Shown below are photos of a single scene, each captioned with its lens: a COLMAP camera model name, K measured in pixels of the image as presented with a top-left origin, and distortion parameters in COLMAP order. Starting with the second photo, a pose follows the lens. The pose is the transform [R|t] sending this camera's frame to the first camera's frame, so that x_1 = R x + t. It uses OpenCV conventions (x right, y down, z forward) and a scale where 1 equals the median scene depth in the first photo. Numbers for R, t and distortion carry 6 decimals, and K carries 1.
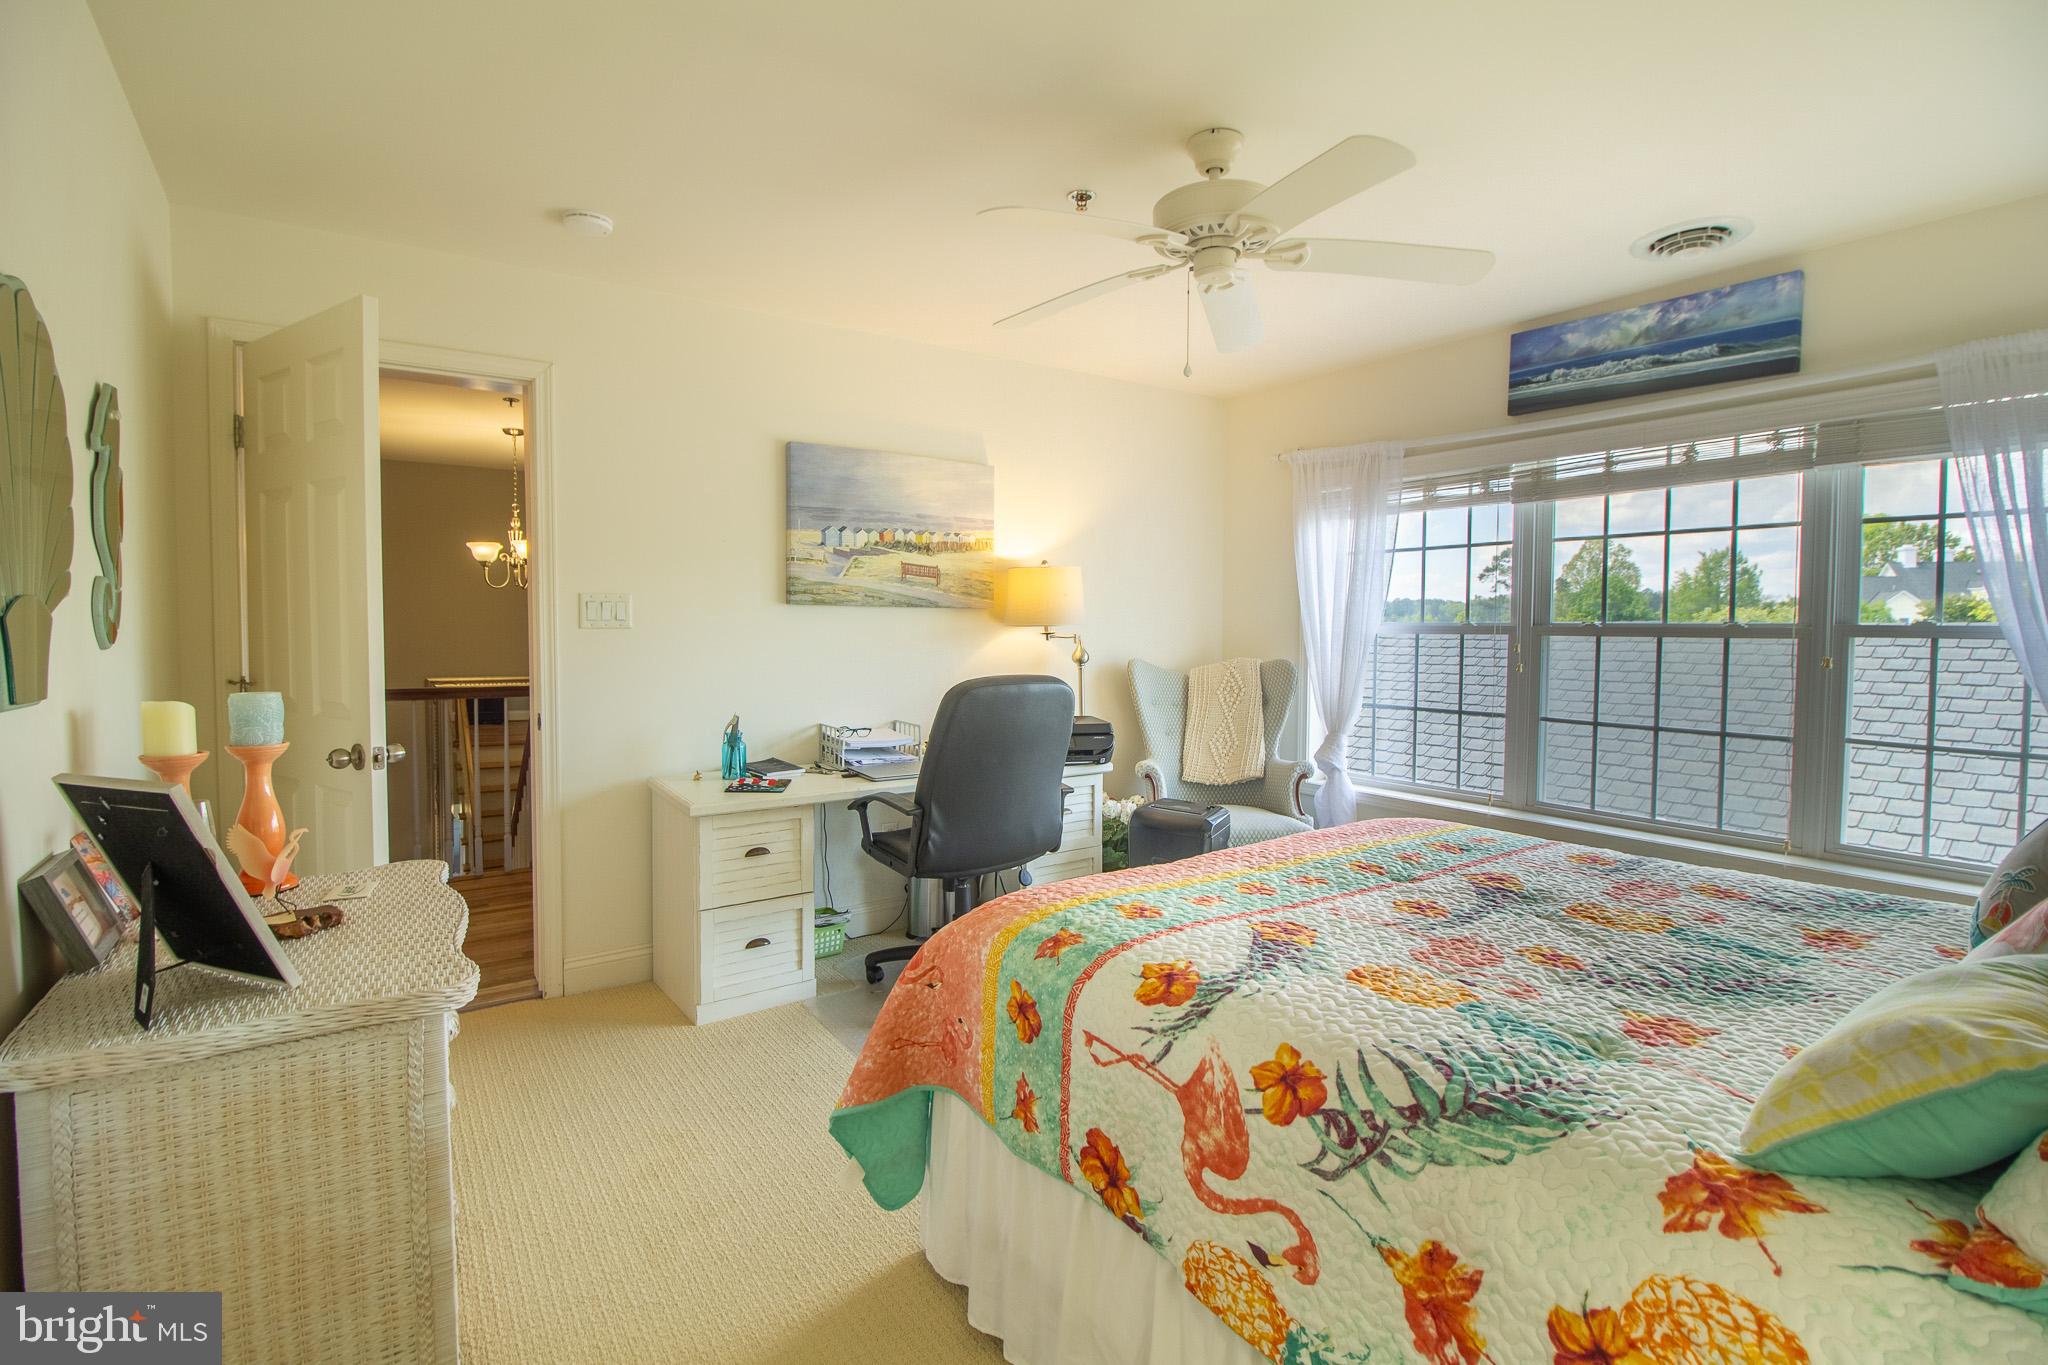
lens RADIAL K [[971.8, 0, 1021.9], [0, 971.8, 671.6], [0, 0, 1]] dist [0.012326, -0.018147]
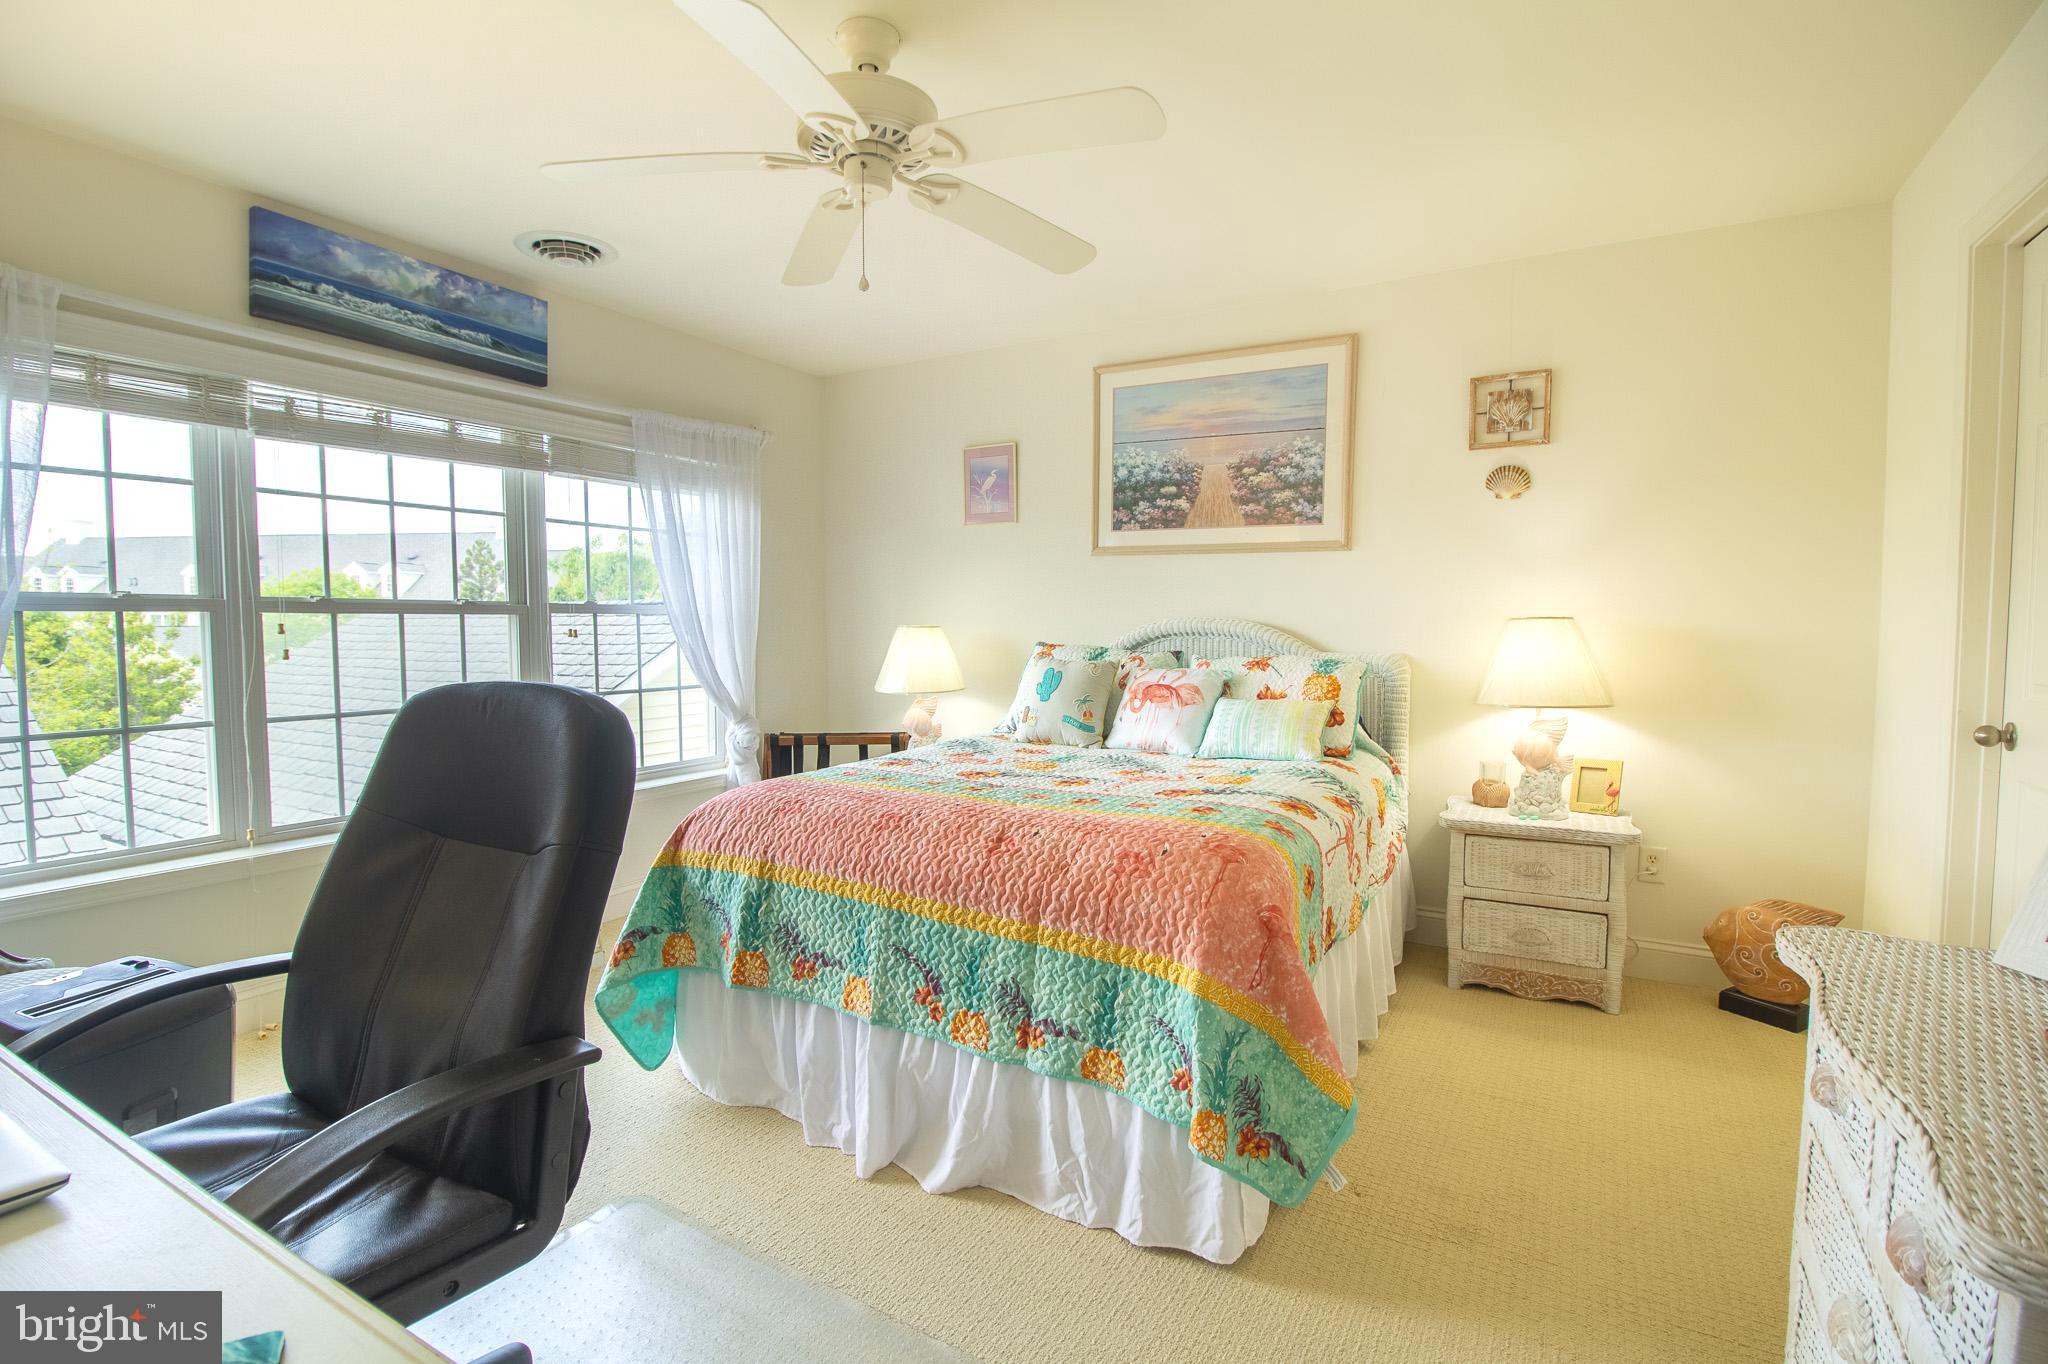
lens RADIAL K [[971.8, 0, 1021.9], [0, 971.8, 671.1], [0, 0, 1]] dist [0.012326, -0.018147]
pose [[-0.464339, -0.059854, 0.883633, -0.482303], [0.040846, 0.995205, 0.088876, -0.040263], [-0.884715, 0.077361, -0.459668, 0.938427]]
